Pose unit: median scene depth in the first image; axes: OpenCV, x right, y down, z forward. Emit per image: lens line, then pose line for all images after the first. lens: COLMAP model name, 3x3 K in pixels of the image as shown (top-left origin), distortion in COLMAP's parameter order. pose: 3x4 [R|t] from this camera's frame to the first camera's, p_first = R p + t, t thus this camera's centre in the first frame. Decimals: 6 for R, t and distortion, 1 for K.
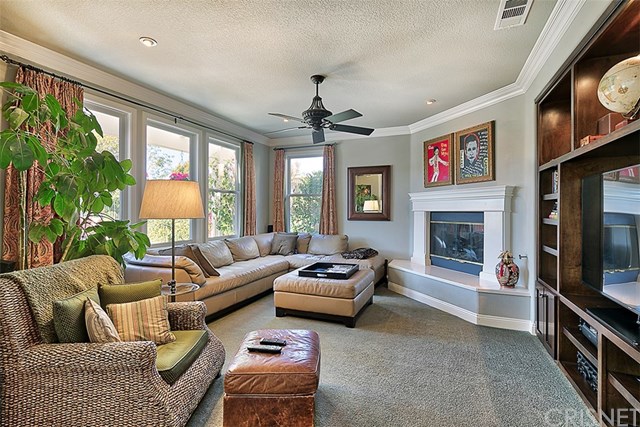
lens RADIAL K [[310.3, 0, 318.4], [0, 310.3, 211.6], [0, 0, 1]] dist [0.003814, 0.000938]
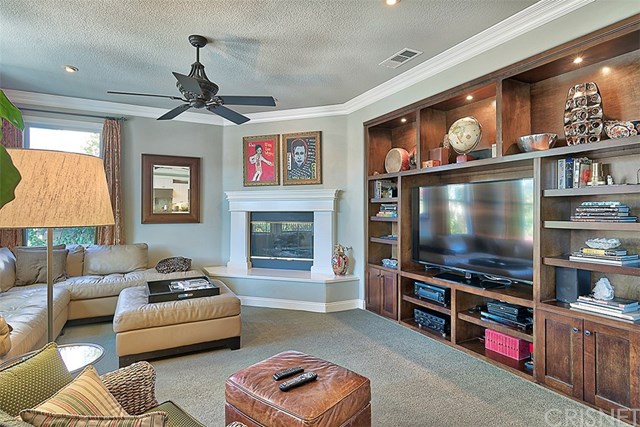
lens RADIAL K [[348.6, 0, 322.7], [0, 348.6, 209.6], [0, 0, 1]] dist [-0.001274, 0.000270]
pose [[0.643850, 0.002210, 0.765149, -0.398903], [0.002748, 0.999983, -0.005201, -0.000513], [-0.765147, 0.005451, 0.643832, 0.176299]]
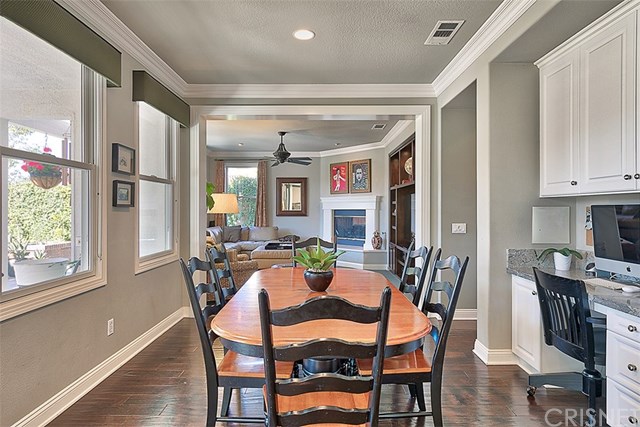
lens RADIAL K [[362.6, 0, 319.0], [0, 362.6, 213.8], [0, 0, 1]] dist [0.009265, -0.000578]
pose [[0.927061, -0.007353, 0.374838, -0.489609], [0.002710, 0.999913, 0.012914, -0.003798], [-0.374900, -0.010956, 0.927001, -0.817818]]
